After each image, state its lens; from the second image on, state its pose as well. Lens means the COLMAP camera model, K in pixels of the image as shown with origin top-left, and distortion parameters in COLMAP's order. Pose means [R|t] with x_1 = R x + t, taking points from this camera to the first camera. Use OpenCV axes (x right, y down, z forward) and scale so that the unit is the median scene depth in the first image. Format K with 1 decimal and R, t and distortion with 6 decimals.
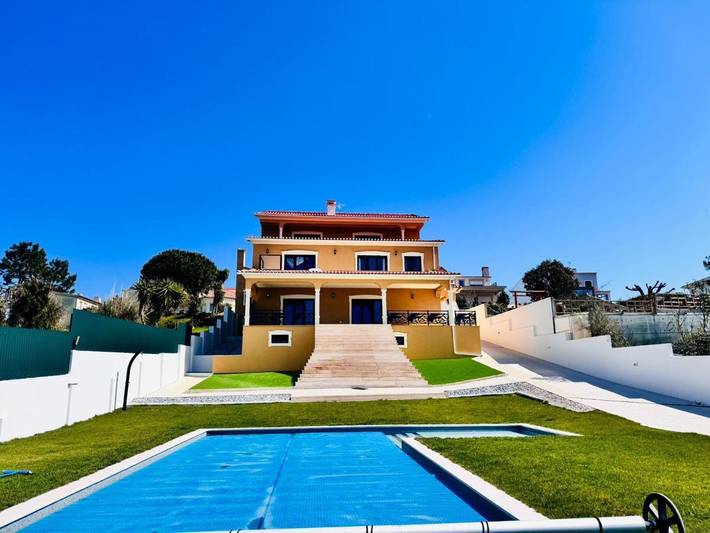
lens RADIAL K [[490.7, 0, 355.0], [0, 490.7, 266.5], [0, 0, 1]] dist [0.147356, -0.228435]
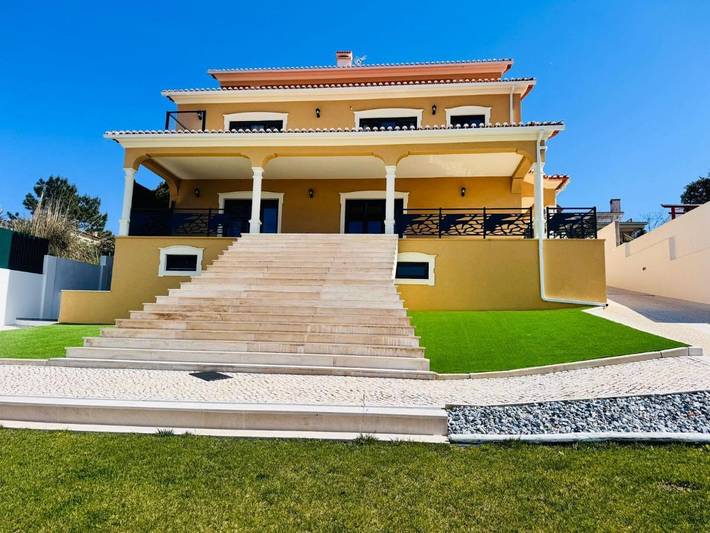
lens RADIAL K [[490.7, 0, 355.0], [0, 490.7, 266.5], [0, 0, 1]] dist [0.147356, -0.228435]
pose [[0.976649, 0.008163, -0.214687, 0.129654], [0.007221, 0.997466, 0.070775, 0.110778], [0.214721, -0.070673, 0.974115, 0.514204]]
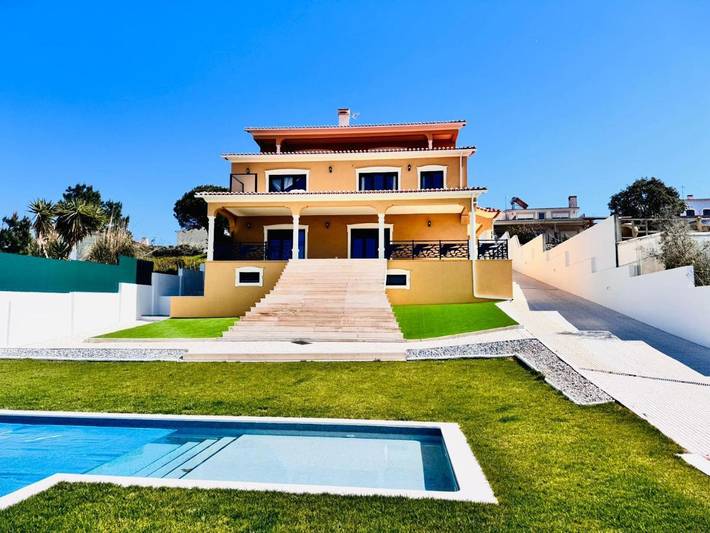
lens RADIAL K [[490.7, 0, 355.0], [0, 490.7, 266.5], [0, 0, 1]] dist [0.147356, -0.228435]
pose [[0.981137, -0.005143, -0.193247, 0.165801], [0.026582, 0.993740, 0.108512, 0.044599], [0.191479, -0.111602, 0.975131, 0.240628]]
